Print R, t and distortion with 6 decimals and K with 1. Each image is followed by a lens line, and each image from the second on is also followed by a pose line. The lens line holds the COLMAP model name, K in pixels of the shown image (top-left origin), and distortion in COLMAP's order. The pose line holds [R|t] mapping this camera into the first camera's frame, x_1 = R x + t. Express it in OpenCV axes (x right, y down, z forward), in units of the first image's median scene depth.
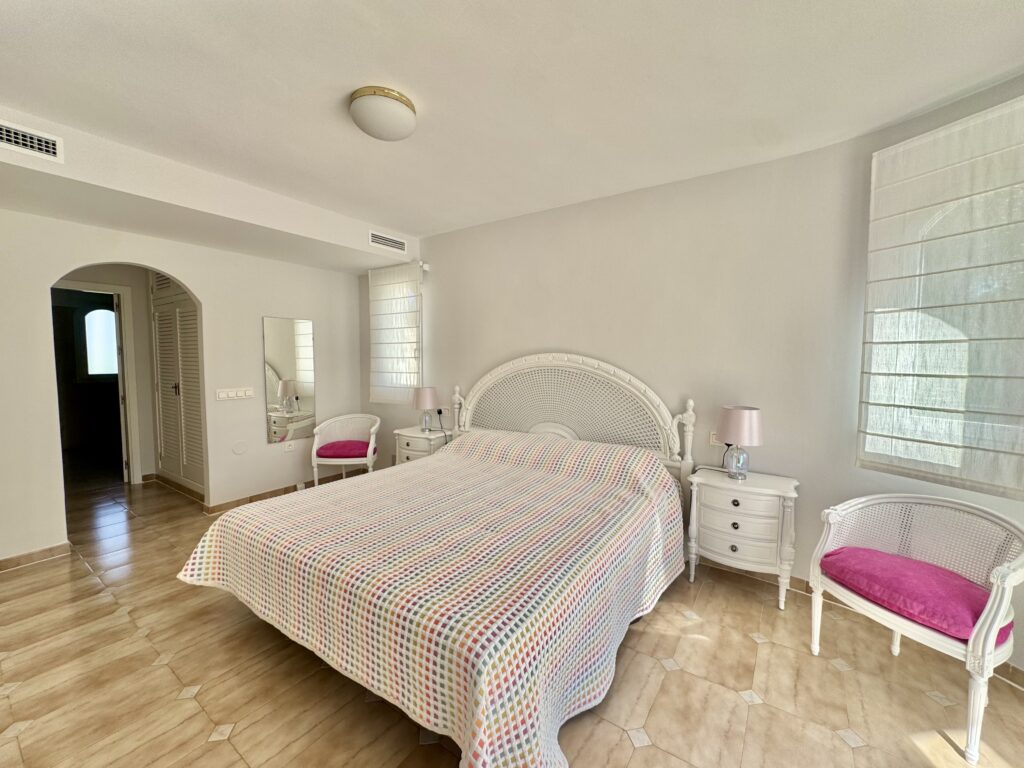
lens RADIAL K [[412.3, 0, 514.1], [0, 412.3, 382.8], [0, 0, 1]] dist [-0.002575, -0.001764]
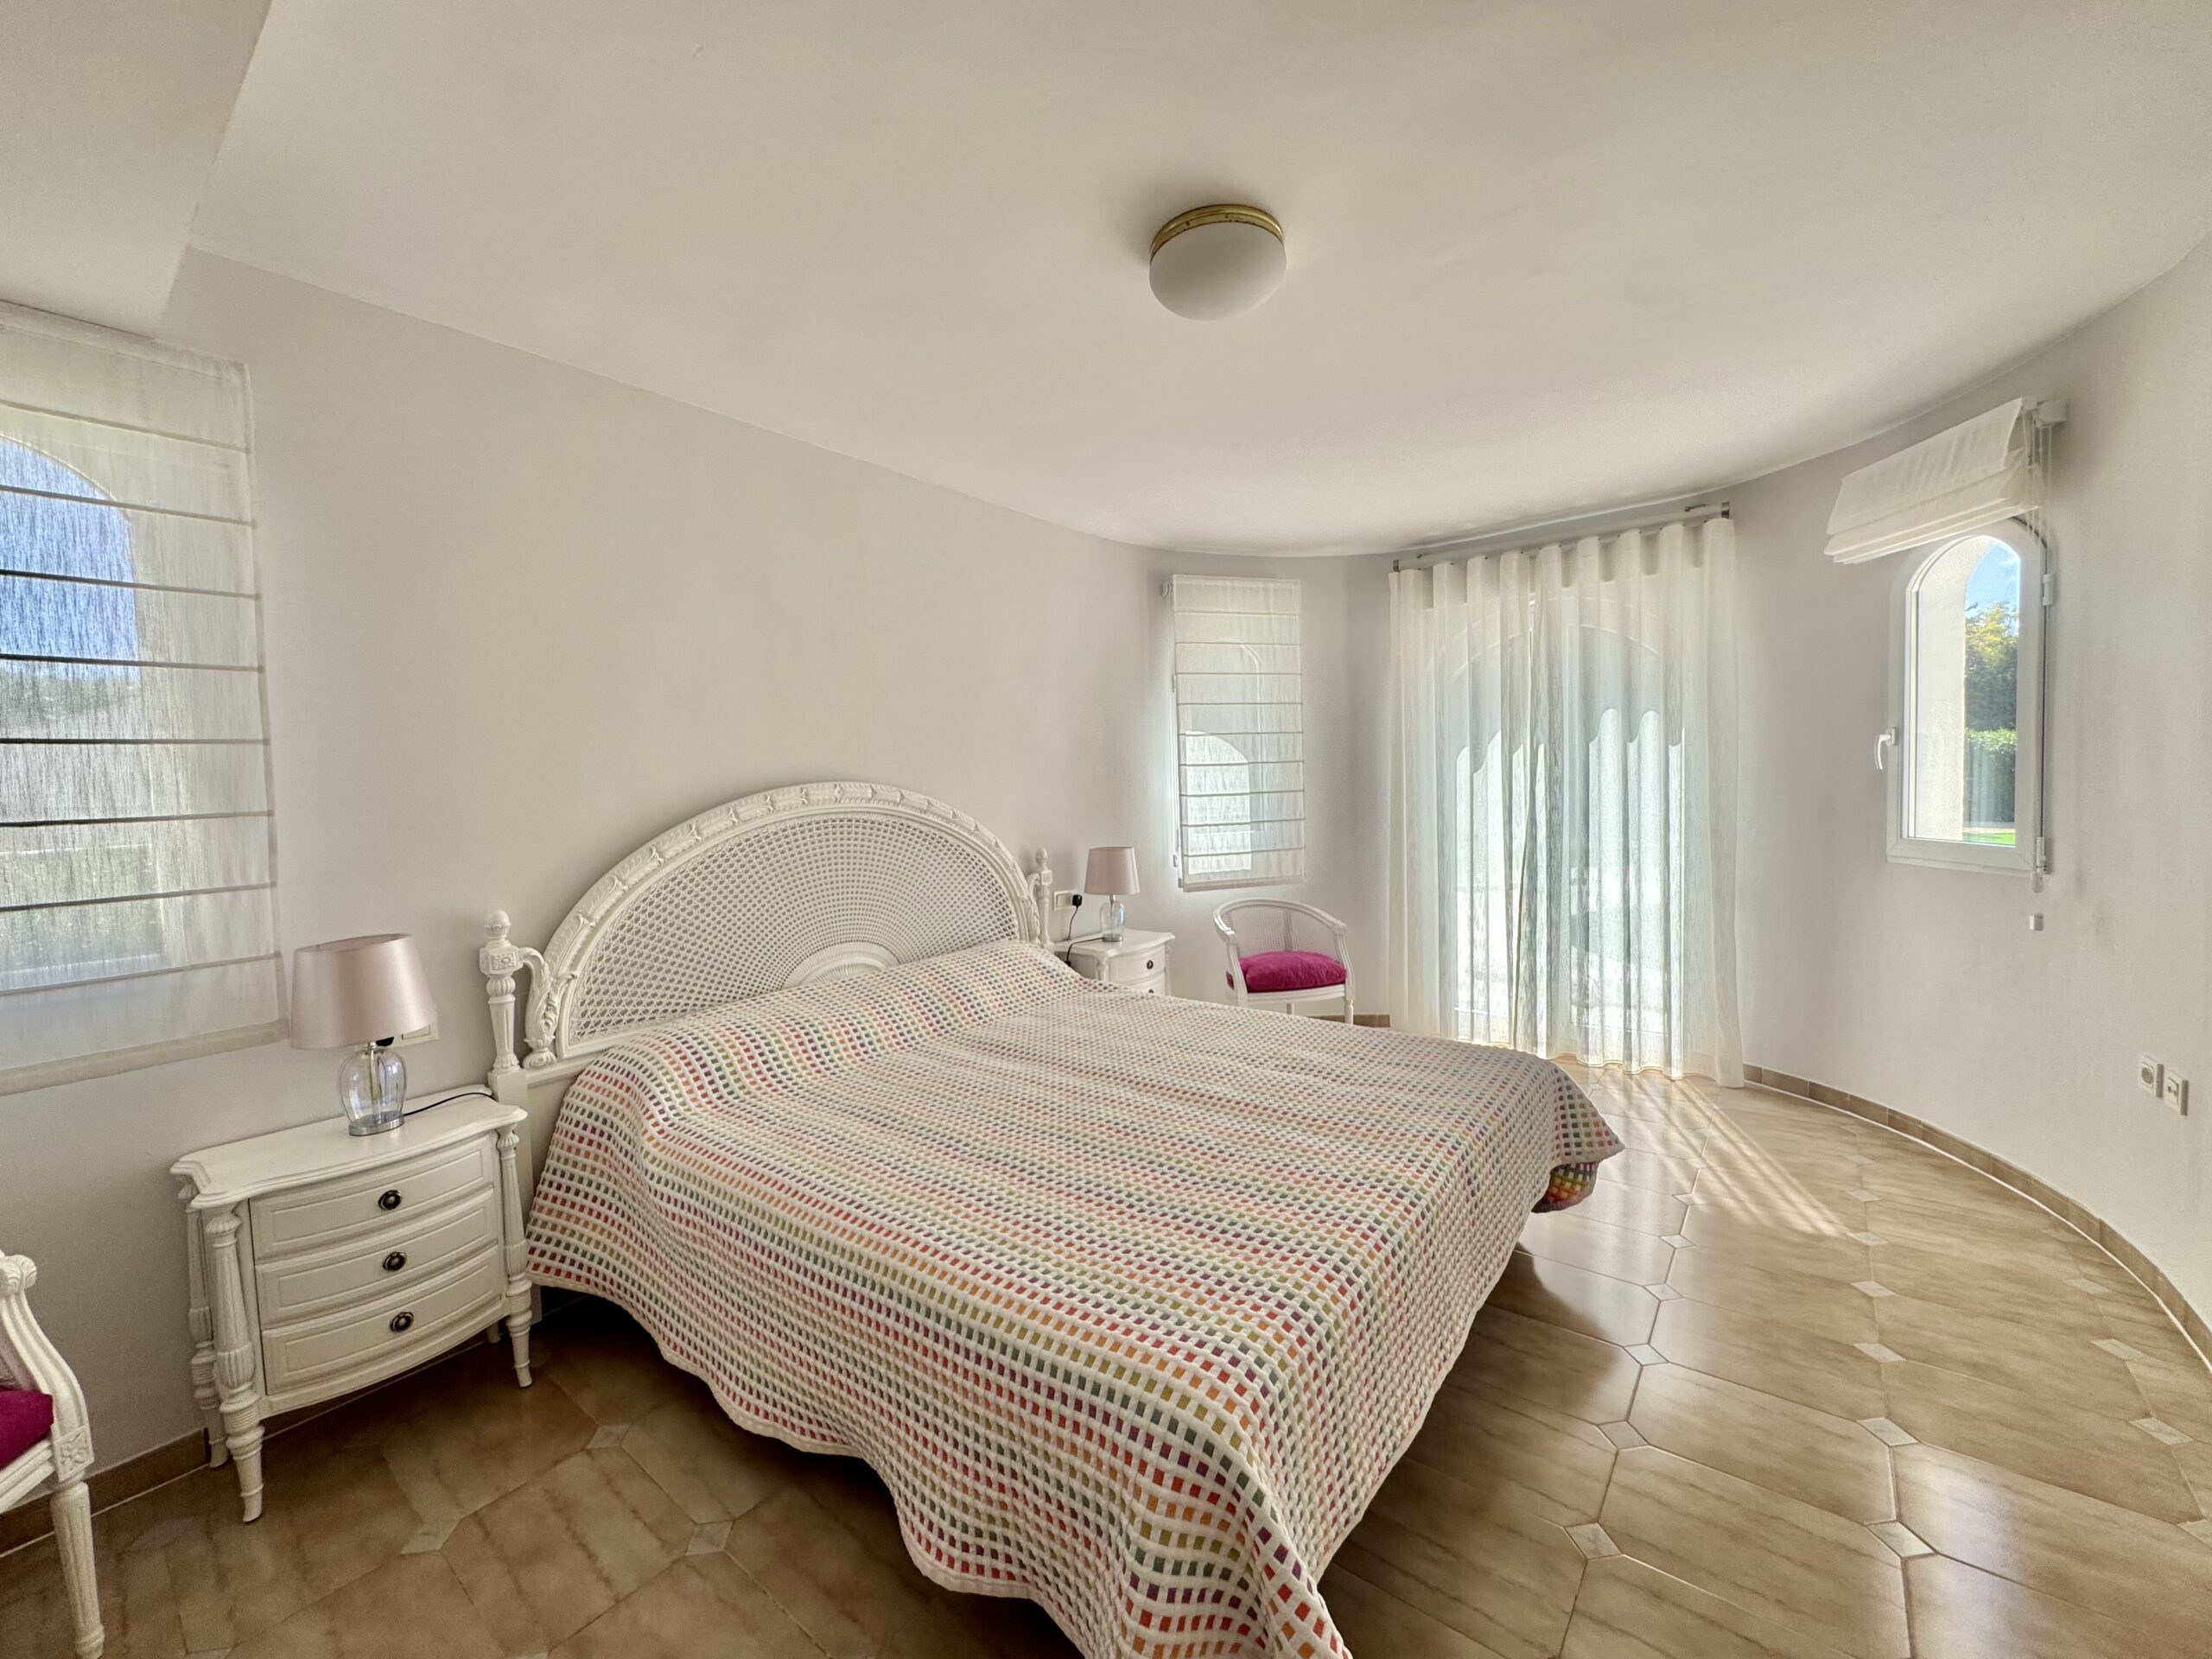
lens RADIAL K [[890.6, 0, 1108.0], [0, 890.6, 824.9], [0, 0, 1]] dist [-0.002575, -0.001764]
pose [[0.060644, -0.056529, 0.996557, -1.320356], [0.090671, 0.994579, 0.050899, -0.081122], [-0.994033, 0.087272, 0.065441, 1.075063]]
